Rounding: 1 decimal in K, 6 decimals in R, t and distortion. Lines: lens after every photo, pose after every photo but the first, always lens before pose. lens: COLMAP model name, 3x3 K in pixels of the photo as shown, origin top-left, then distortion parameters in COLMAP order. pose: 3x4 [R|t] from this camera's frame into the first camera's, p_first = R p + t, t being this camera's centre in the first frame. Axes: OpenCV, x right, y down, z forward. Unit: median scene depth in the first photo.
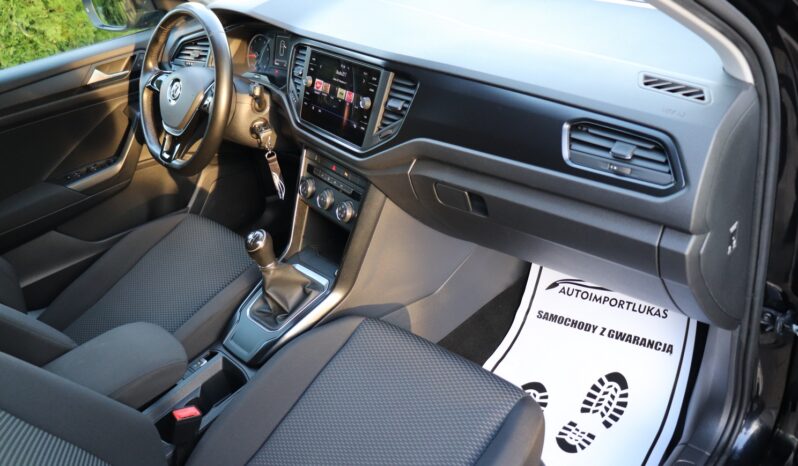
lens RADIAL K [[673.7, 0, 386.0], [0, 673.7, 226.6], [0, 0, 1]] dist [-0.170782, 0.159886]
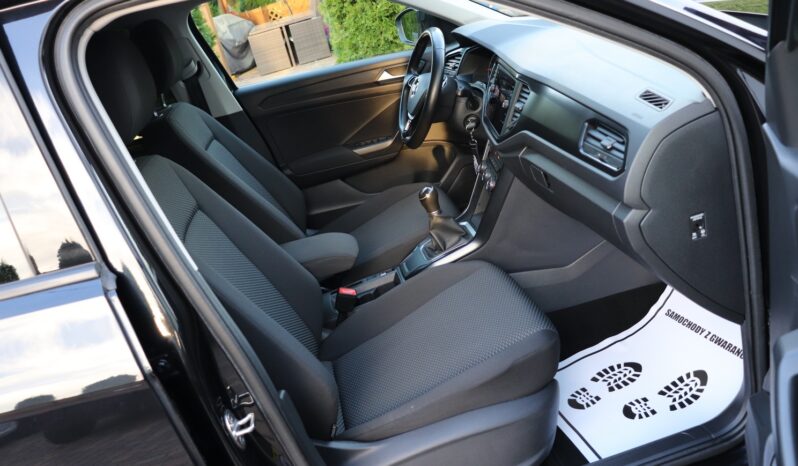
lens RADIAL K [[673.7, 0, 386.0], [0, 673.7, 226.6], [0, 0, 1]] dist [-0.170782, 0.159886]
pose [[0.822968, 0.175782, -0.540208, 0.475856], [-0.196991, 0.980224, 0.018860, 0.073037], [0.532840, 0.090895, 0.841320, -0.223346]]
